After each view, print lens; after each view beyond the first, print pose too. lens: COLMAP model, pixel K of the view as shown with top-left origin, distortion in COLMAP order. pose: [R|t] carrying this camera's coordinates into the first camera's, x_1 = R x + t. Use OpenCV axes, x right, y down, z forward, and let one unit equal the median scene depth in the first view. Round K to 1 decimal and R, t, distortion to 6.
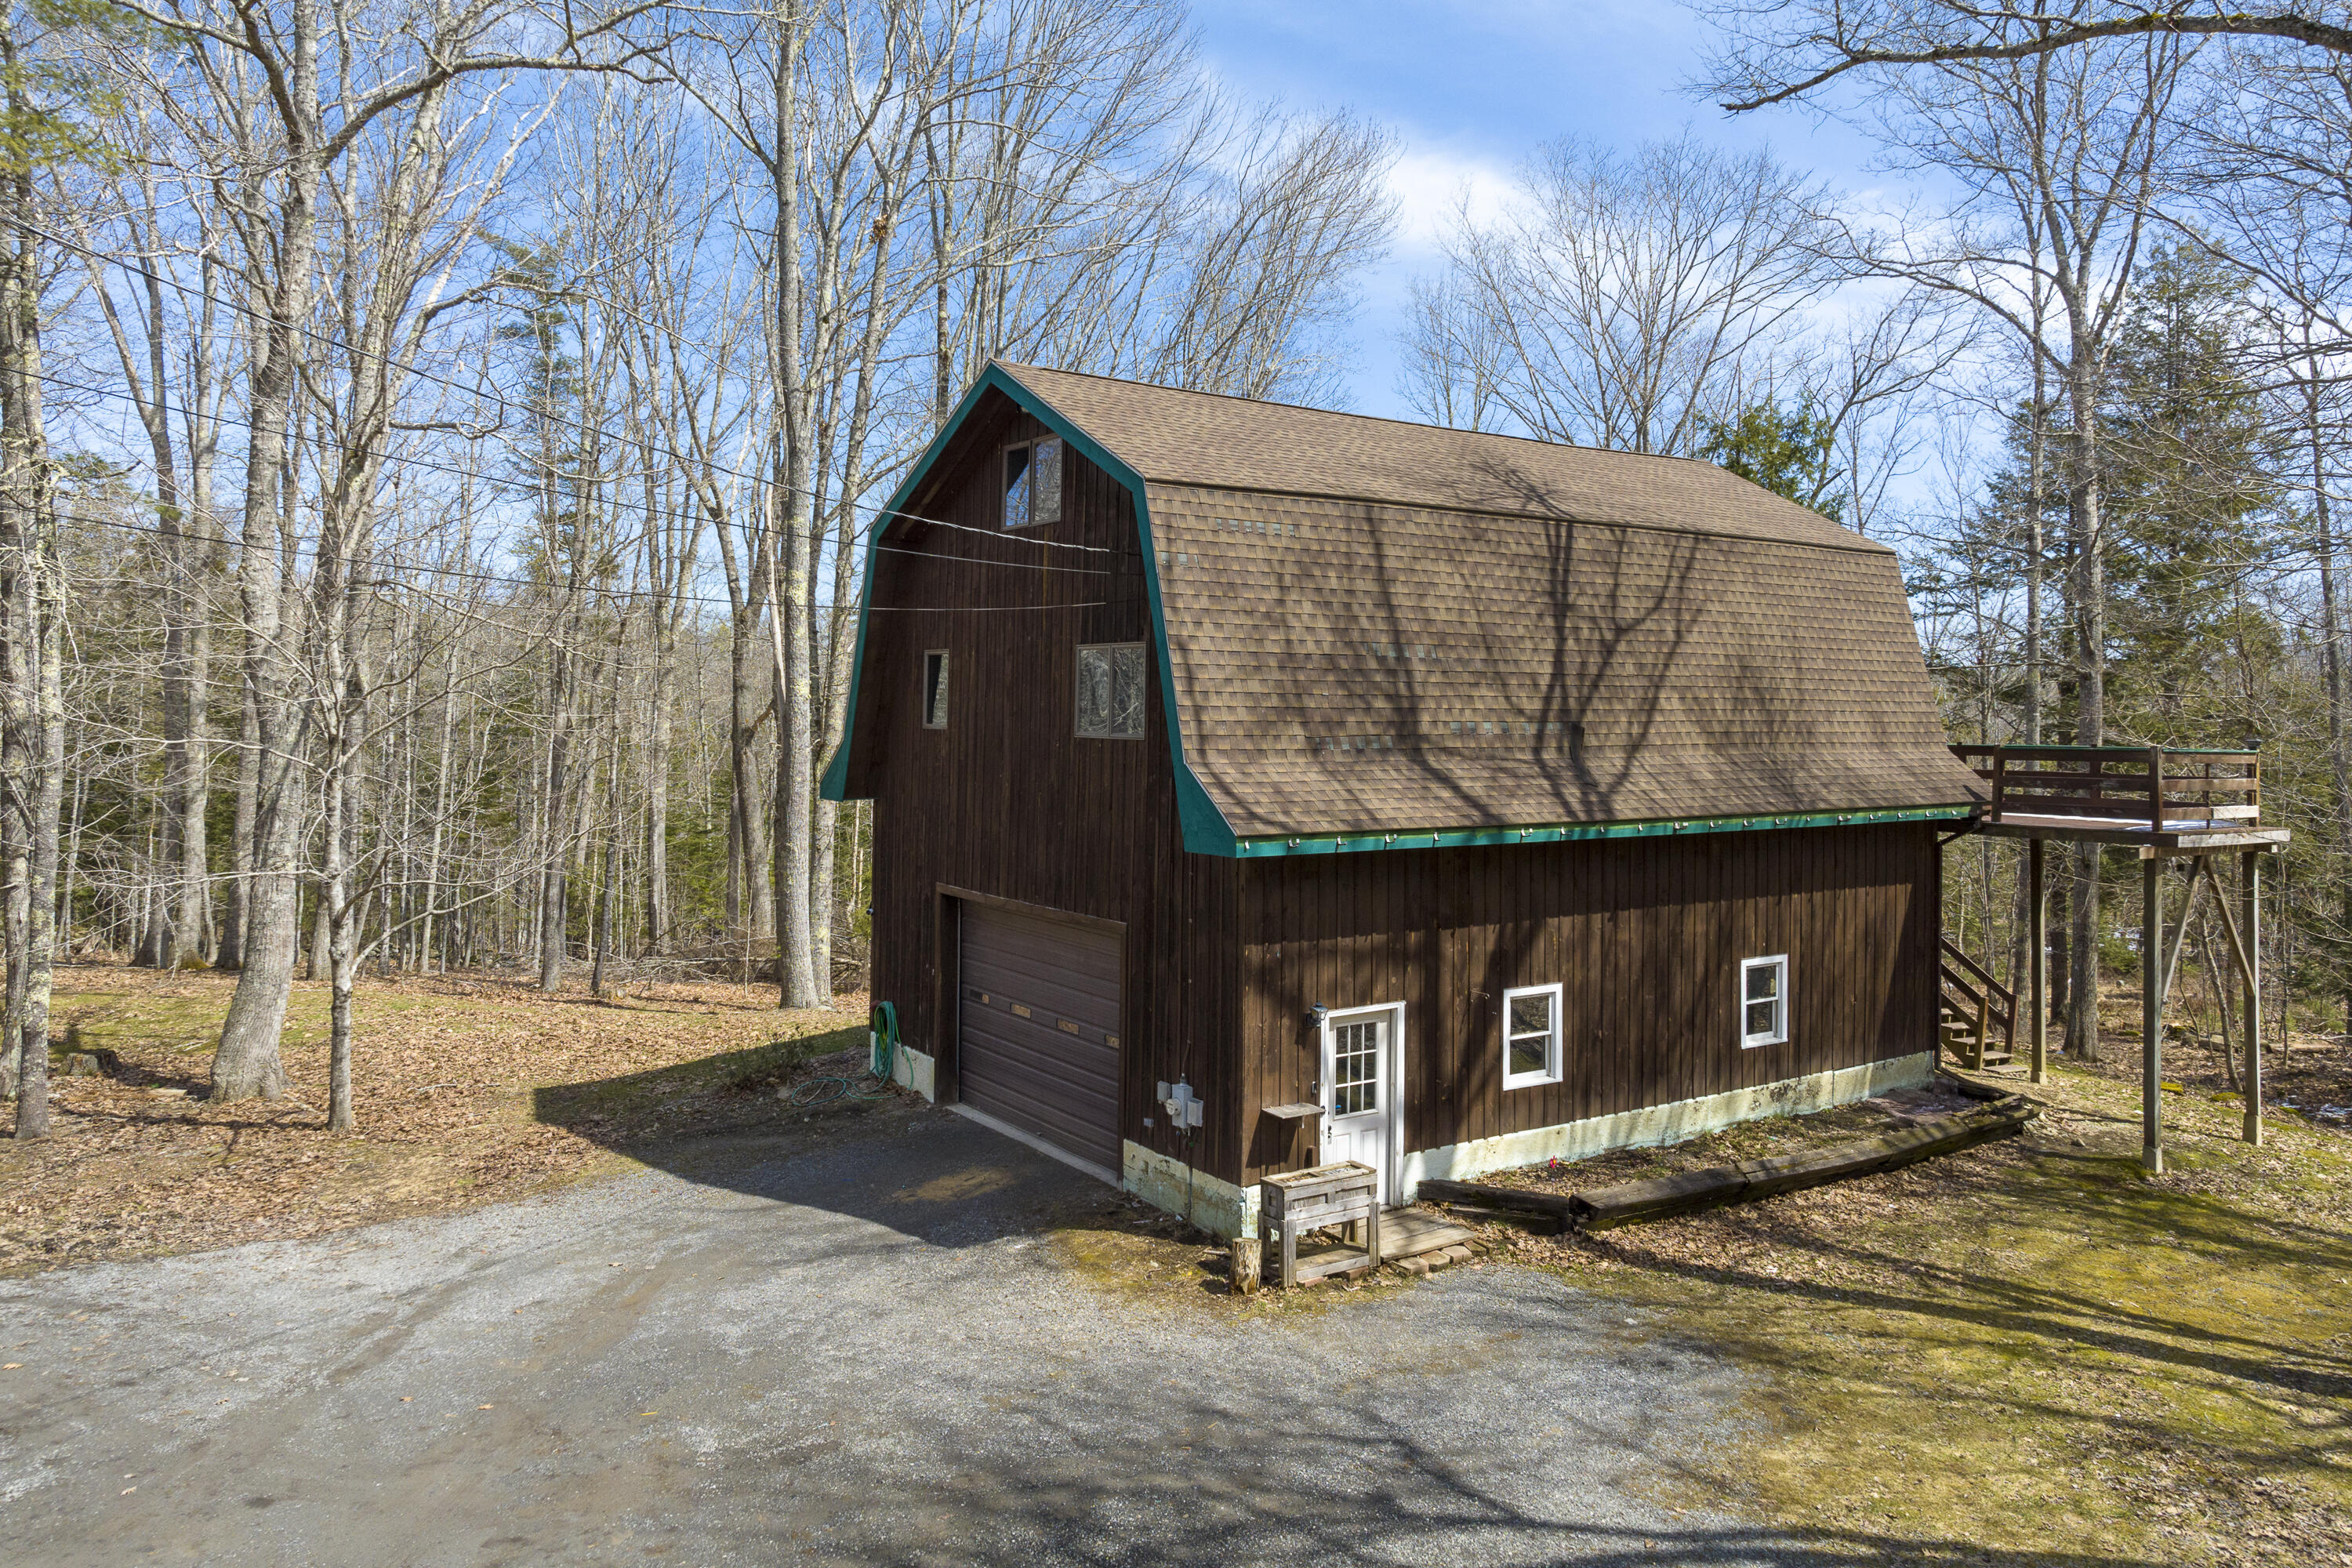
lens RADIAL K [[1621.6, 0, 1177.7], [0, 1621.6, 680.8], [0, 0, 1]] dist [0.000748, -0.003932]
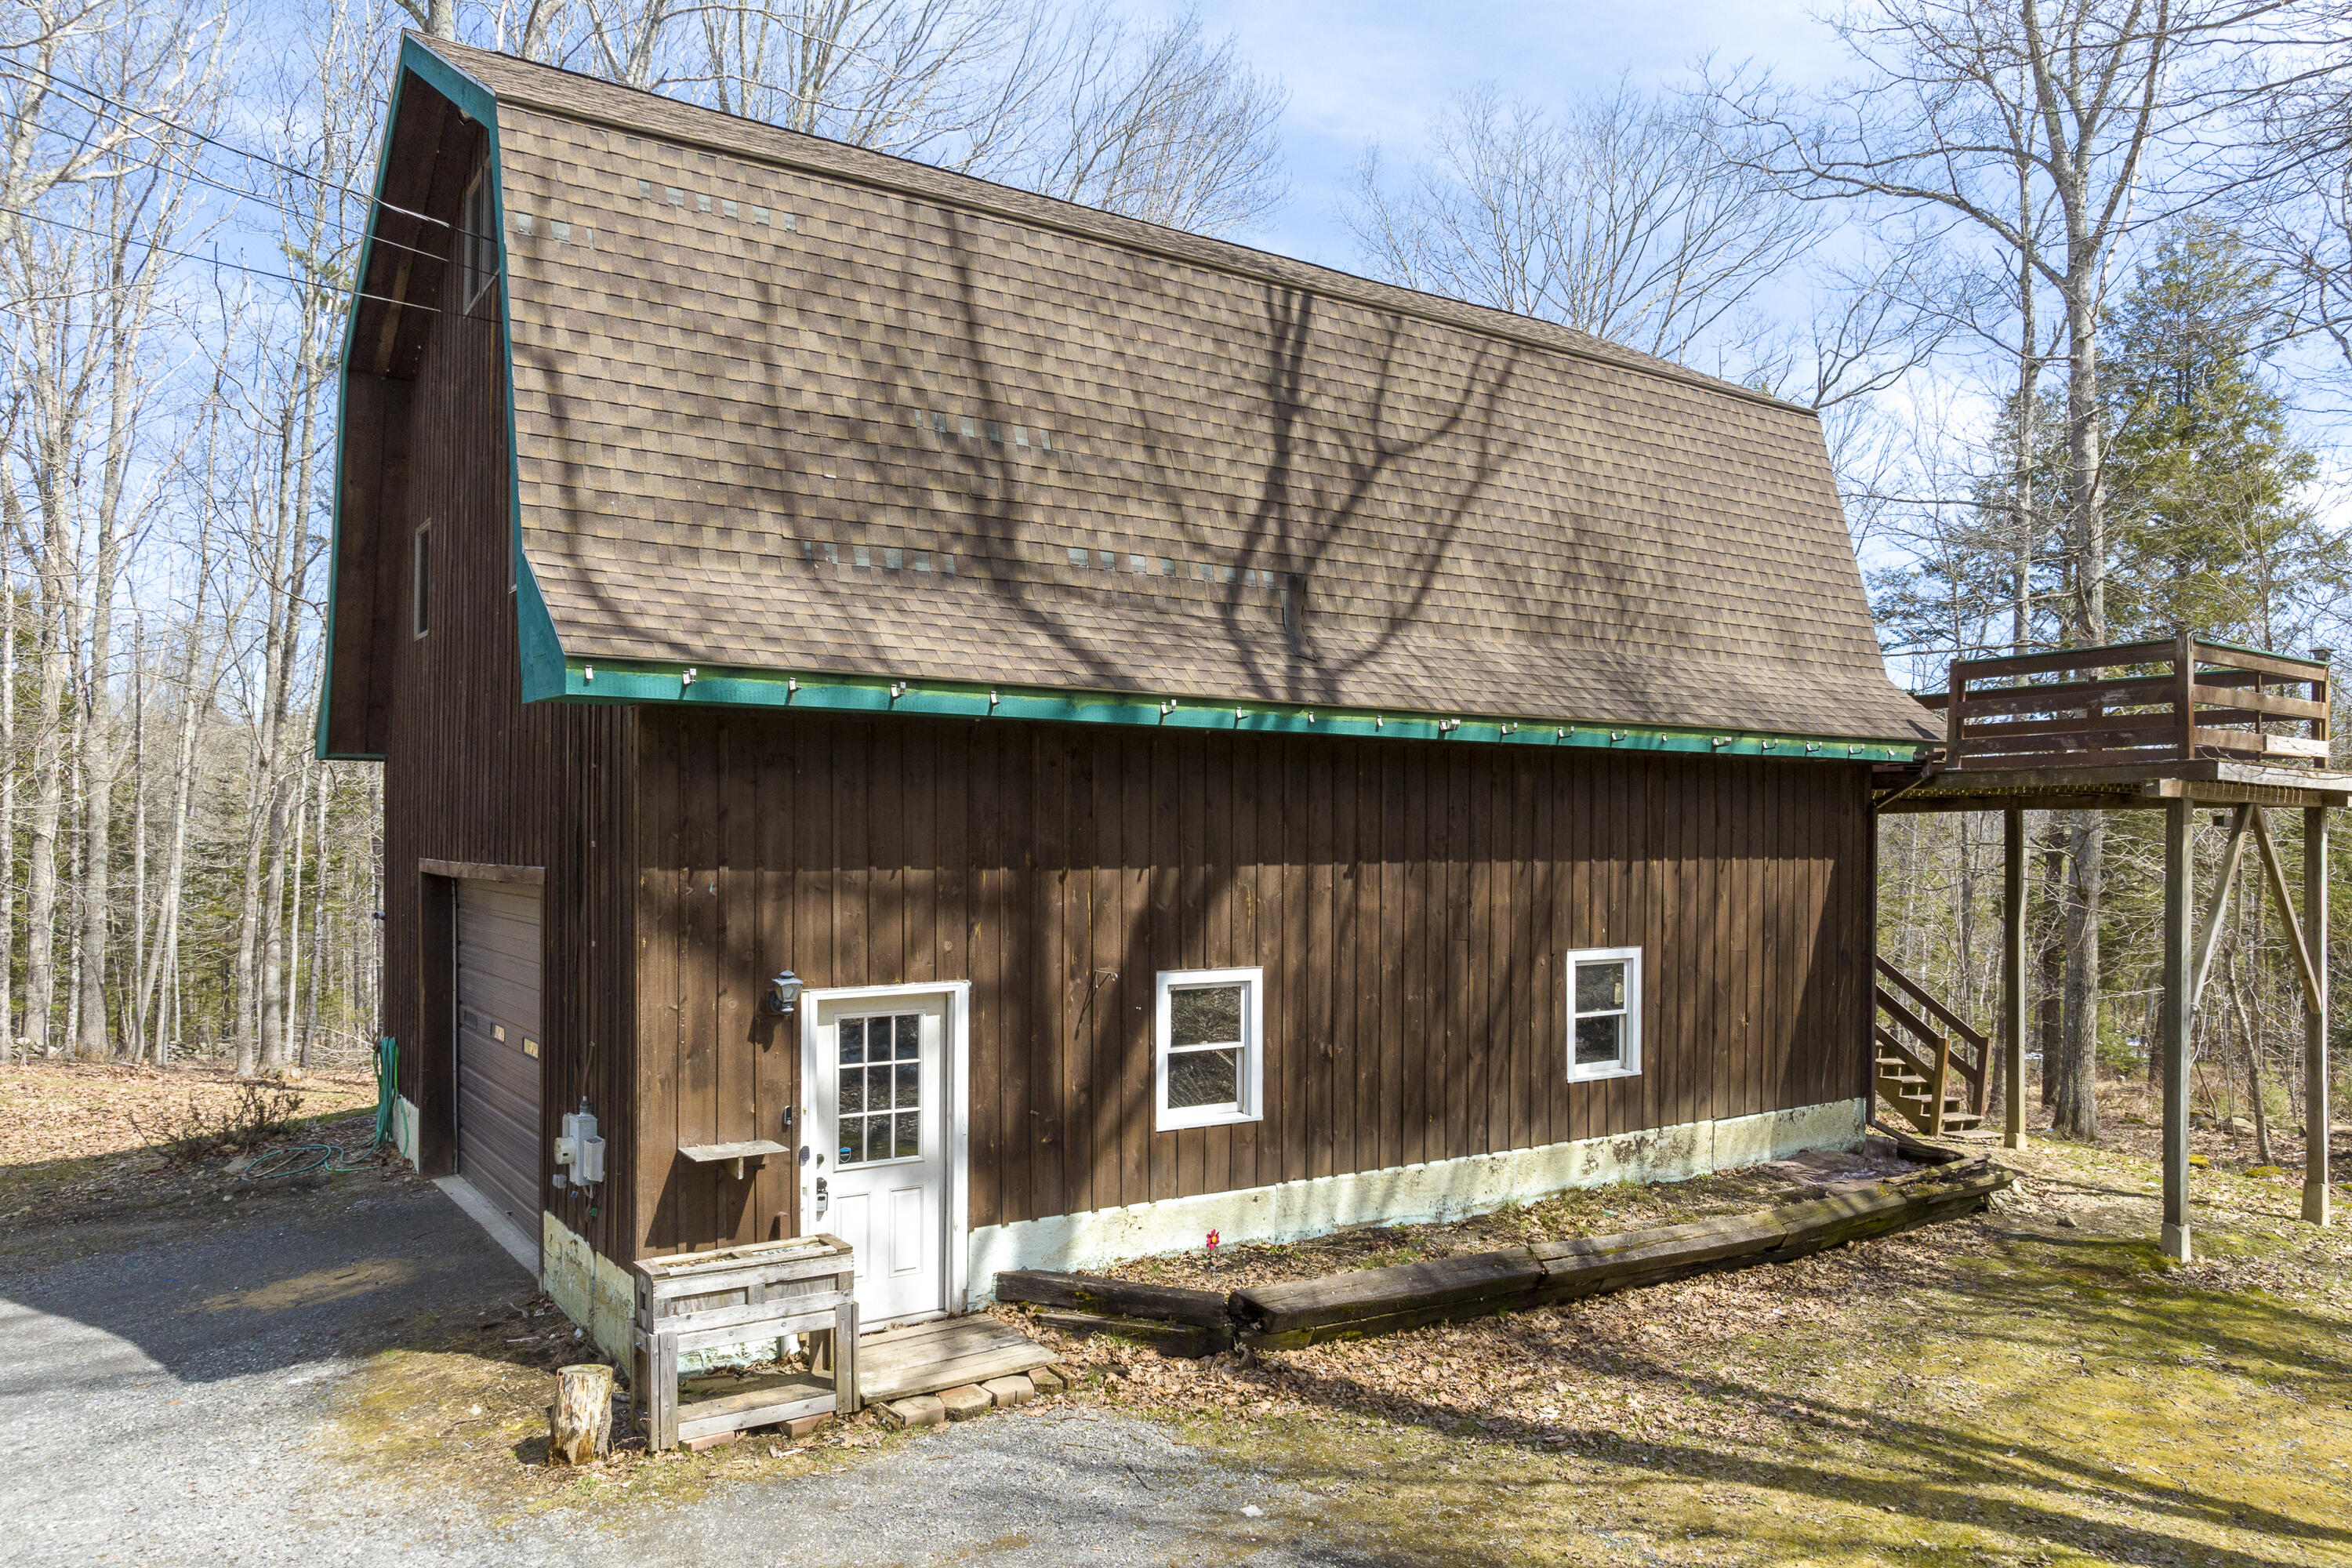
lens RADIAL K [[1630.7, 0, 1177.6], [0, 1630.7, 838.0], [0, 0, 1]] dist [-0.004543, -0.001921]
pose [[0.999986, -0.005025, 0.001932, 0.204652], [0.004992, 0.999844, 0.016927, 0.125681], [-0.002017, -0.016917, 0.999855, 0.360625]]
